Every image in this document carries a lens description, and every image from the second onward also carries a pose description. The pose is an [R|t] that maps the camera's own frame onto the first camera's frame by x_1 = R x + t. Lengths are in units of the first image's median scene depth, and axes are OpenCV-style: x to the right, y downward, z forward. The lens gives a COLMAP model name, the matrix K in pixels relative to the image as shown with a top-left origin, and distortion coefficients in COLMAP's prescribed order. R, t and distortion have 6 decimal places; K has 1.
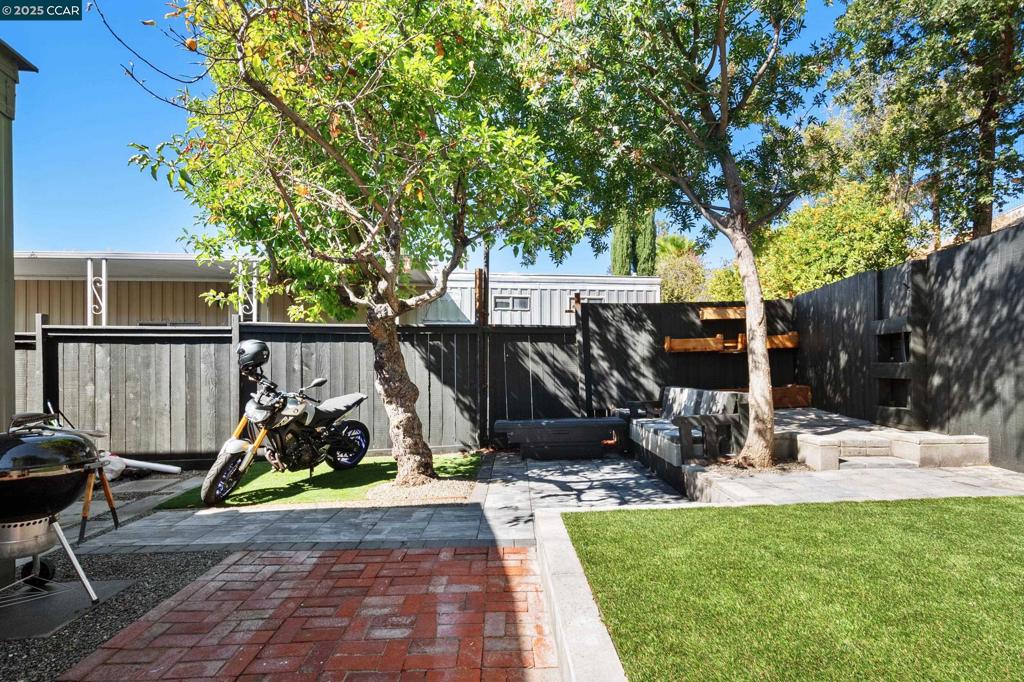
lens RADIAL K [[457.5, 0, 512.0], [0, 457.5, 341.0], [0, 0, 1]] dist [0.007767, -0.000234]
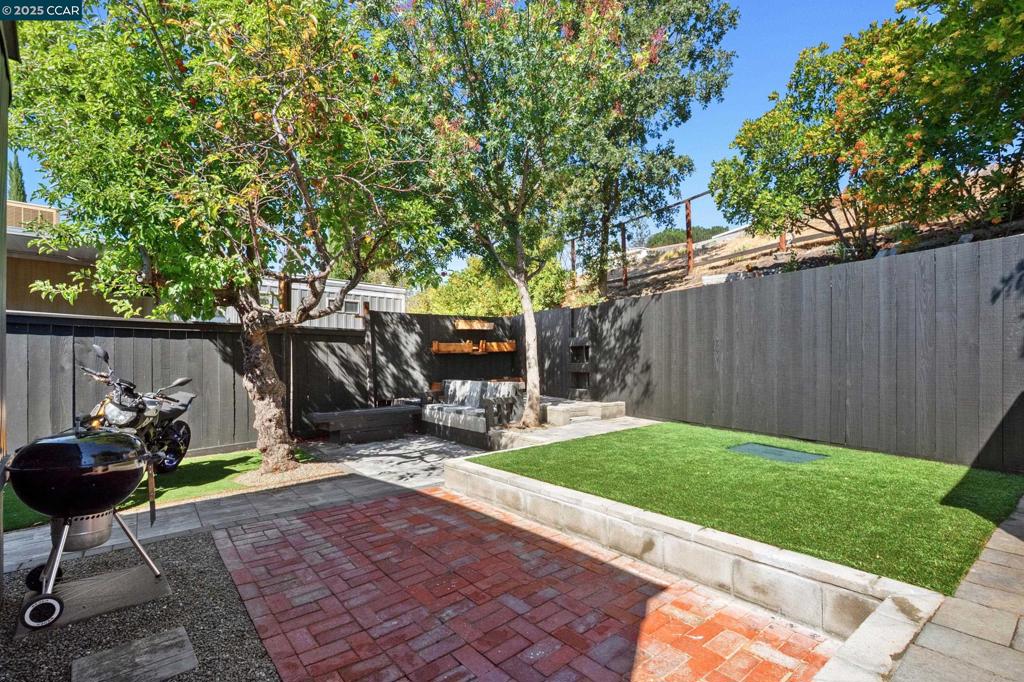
lens RADIAL K [[457.5, 0, 512.0], [0, 457.5, 341.0], [0, 0, 1]] dist [0.007767, -0.000234]
pose [[0.782981, 0.040449, 0.620729, -0.564249], [-0.060653, 0.998093, 0.011469, -0.056645], [-0.619082, -0.046629, 0.783941, -0.259881]]
